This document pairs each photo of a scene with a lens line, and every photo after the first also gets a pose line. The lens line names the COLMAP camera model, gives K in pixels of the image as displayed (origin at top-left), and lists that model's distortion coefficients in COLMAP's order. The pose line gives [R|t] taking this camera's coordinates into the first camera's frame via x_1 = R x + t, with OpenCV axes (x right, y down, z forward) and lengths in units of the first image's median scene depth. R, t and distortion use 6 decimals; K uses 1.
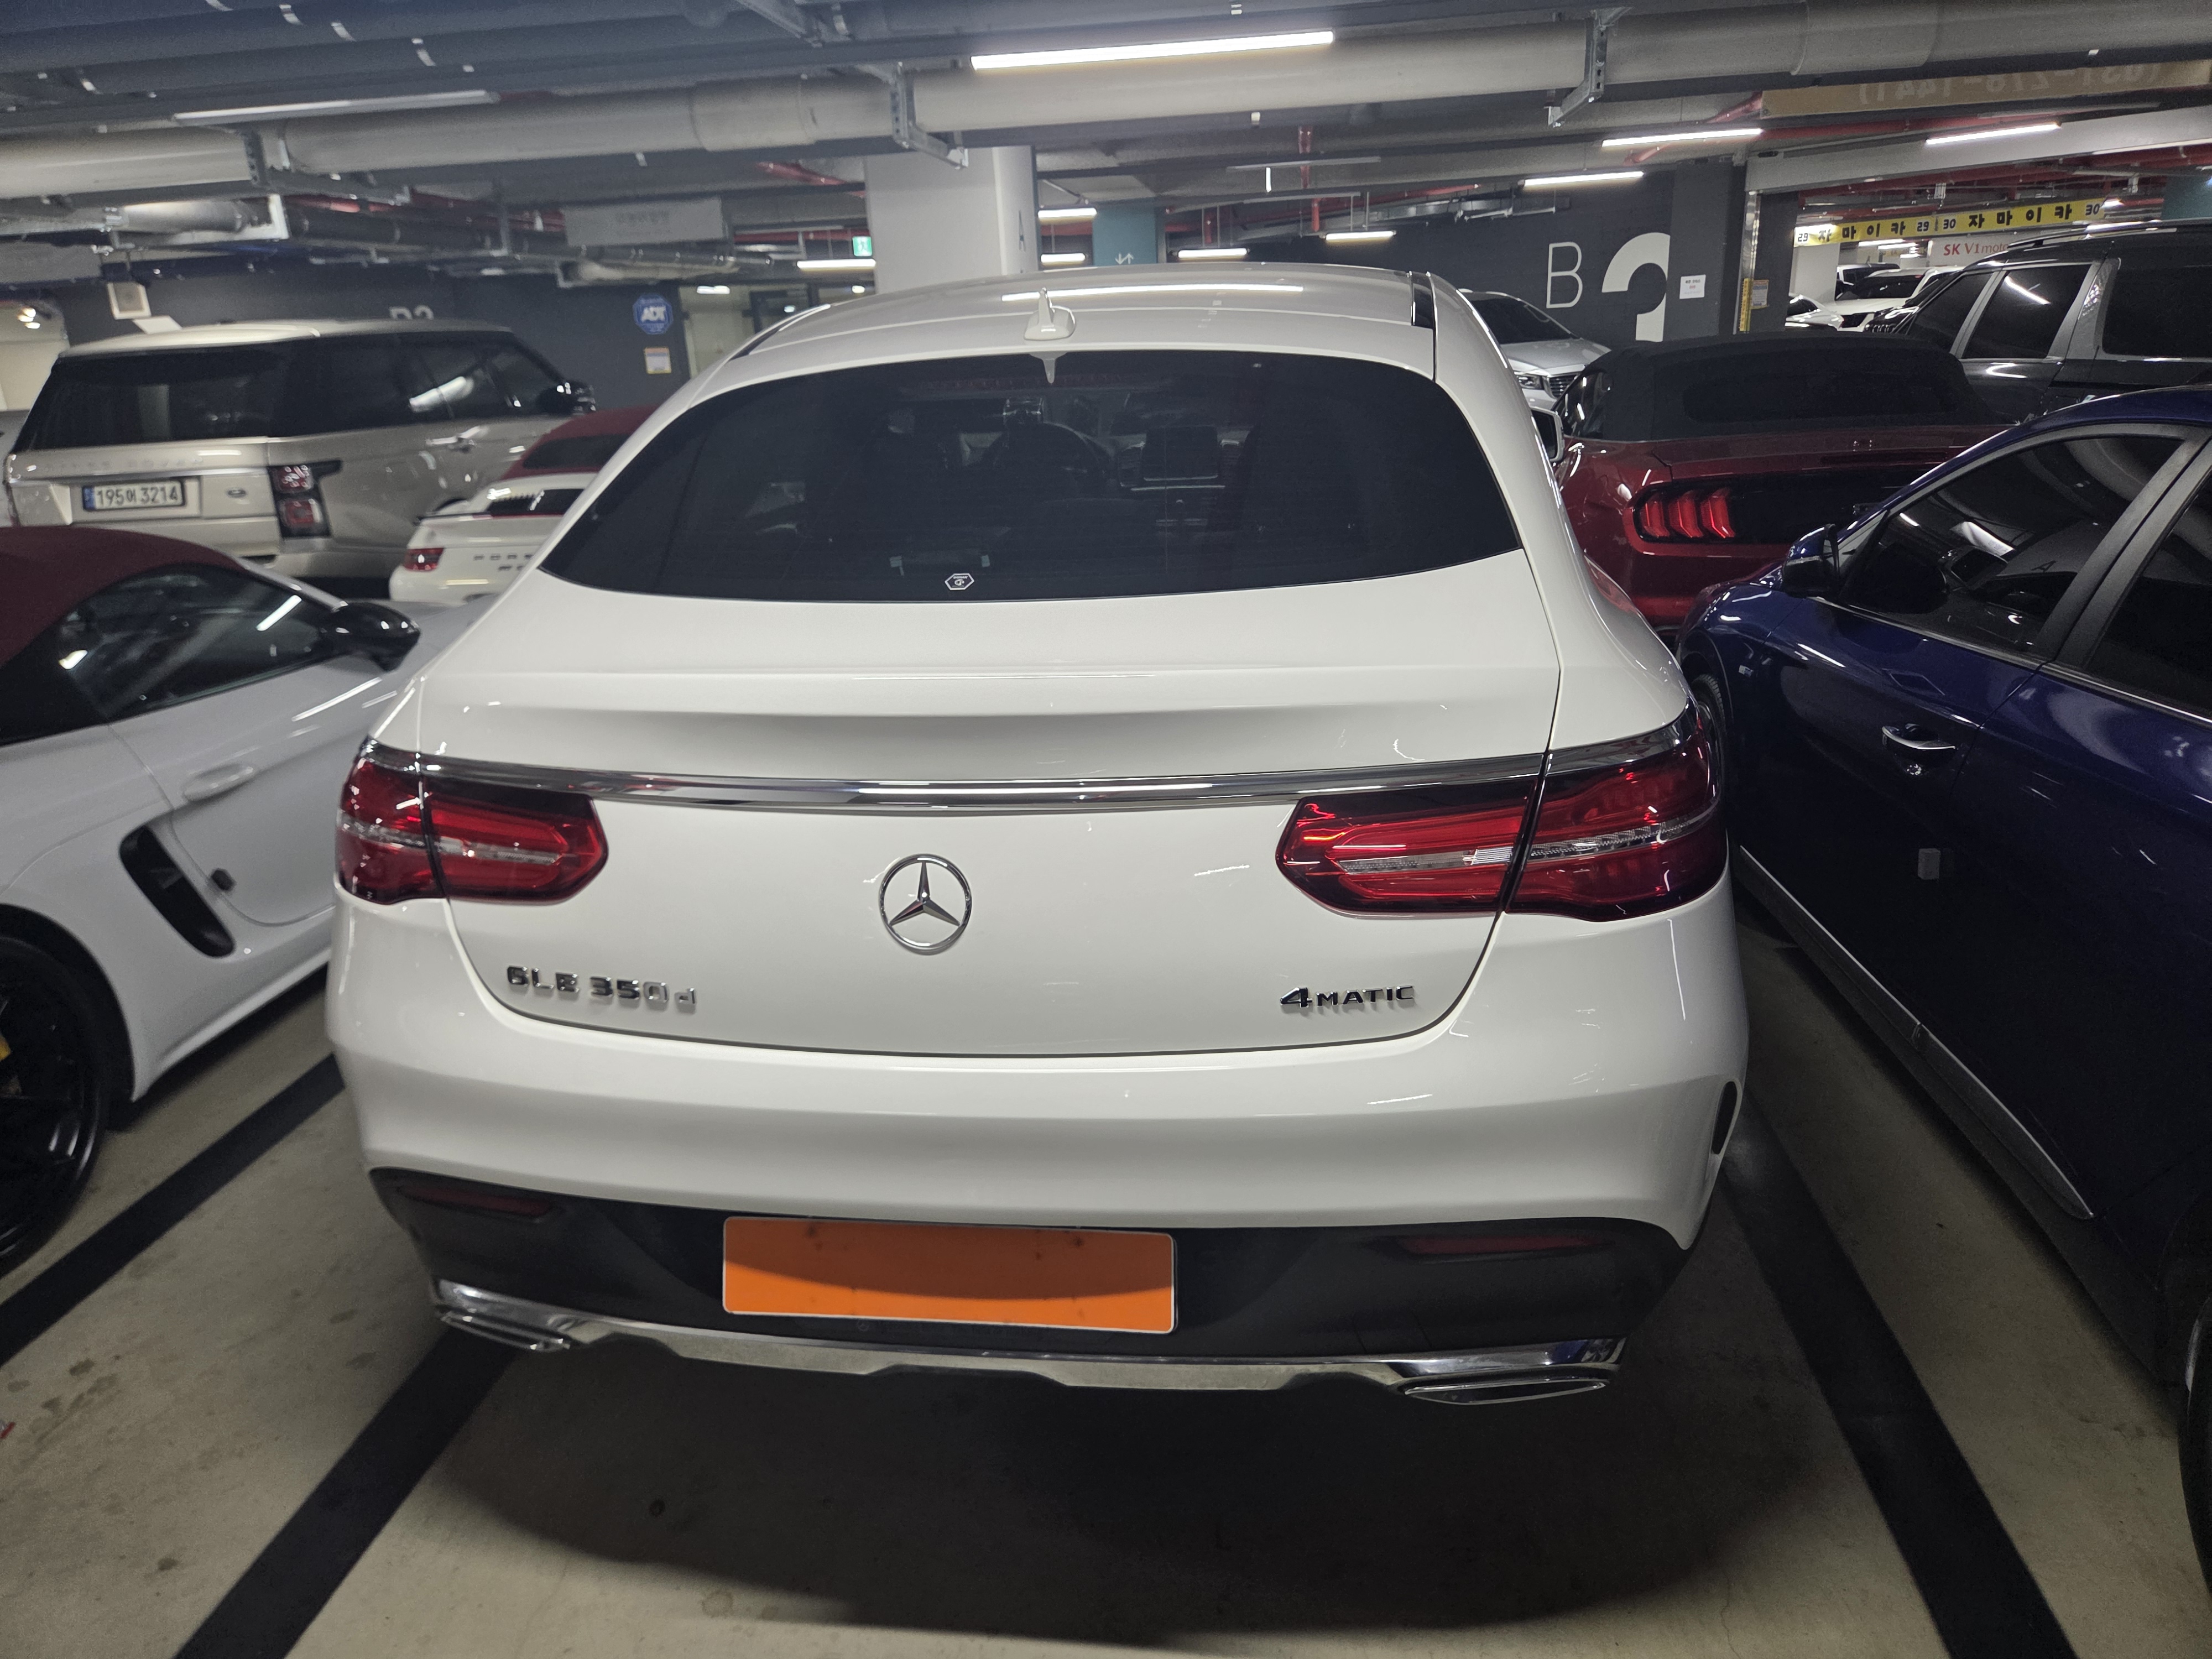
lens RADIAL K [[1472.1, 0, 1106.0], [0, 1472.1, 829.5], [0, 0, 1]] dist [0.063977, -0.061818]
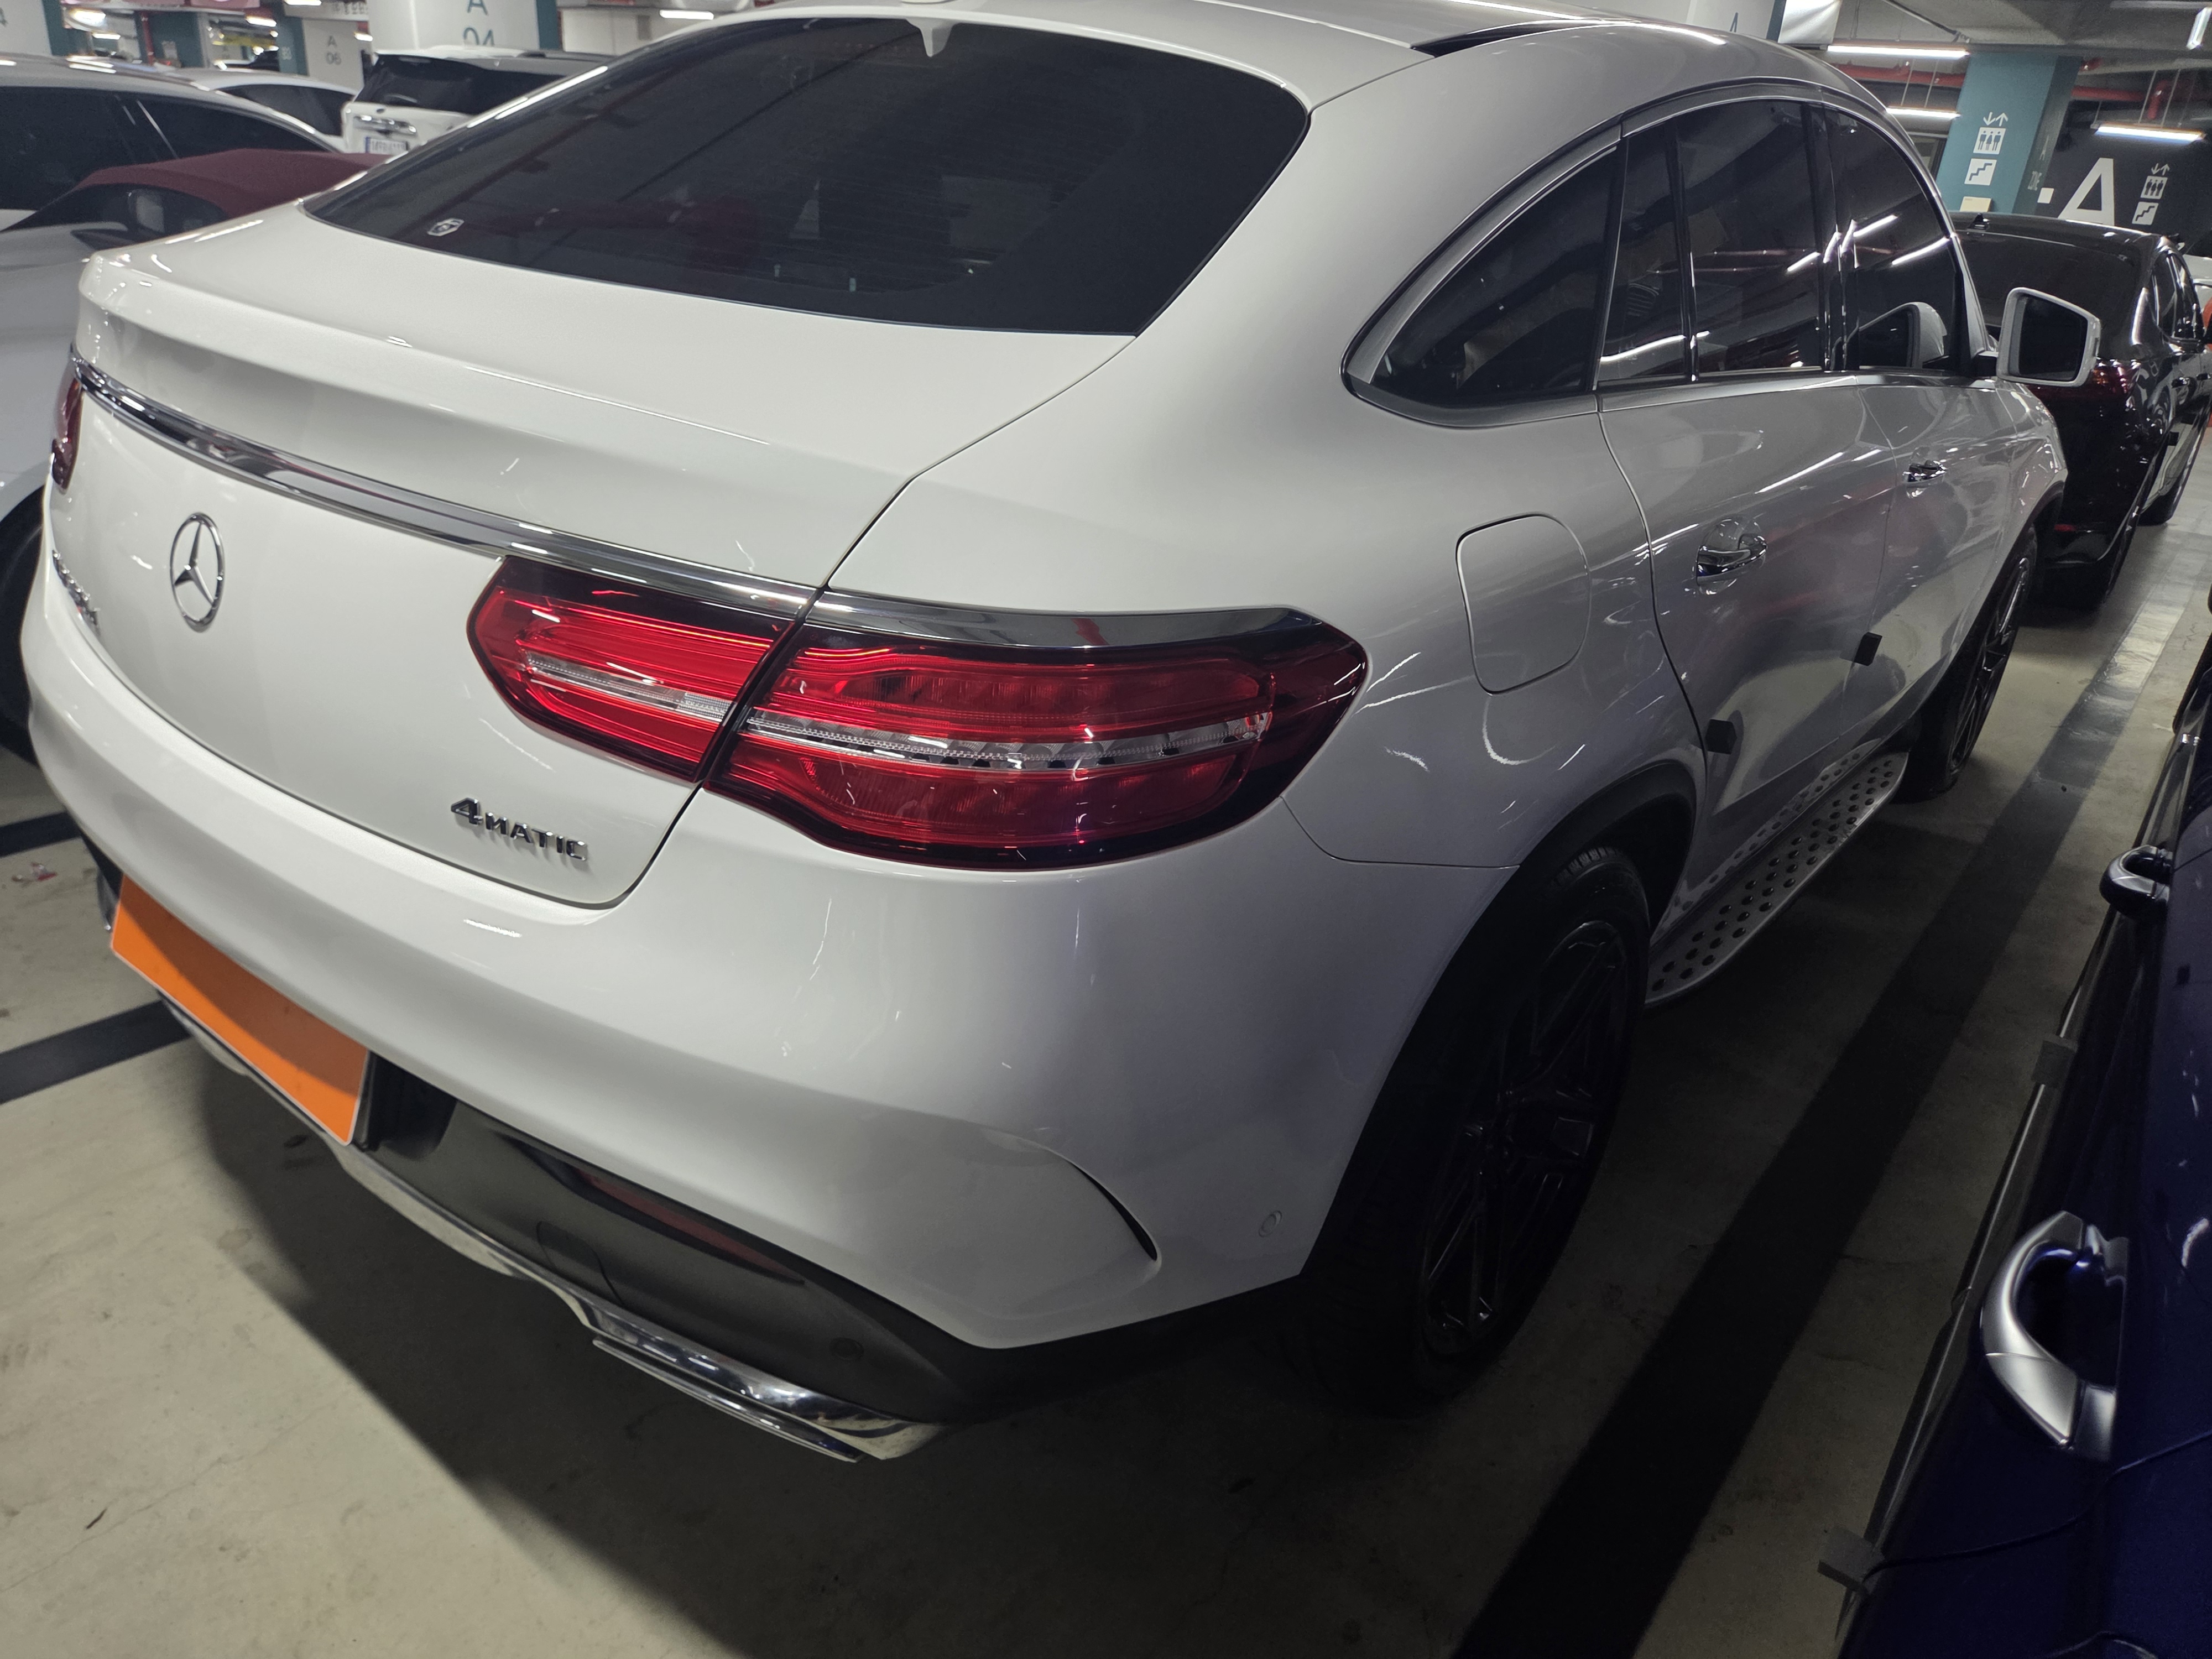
lens RADIAL K [[1493.6, 0, 1090.3], [0, 1493.6, 821.3], [0, 0, 1]] dist [0.057203, -0.064726]
pose [[0.855118, 0.318424, -0.409121, 0.730210], [-0.278981, 0.947777, 0.154559, -0.092533], [0.436970, -0.018029, 0.899295, 0.430488]]
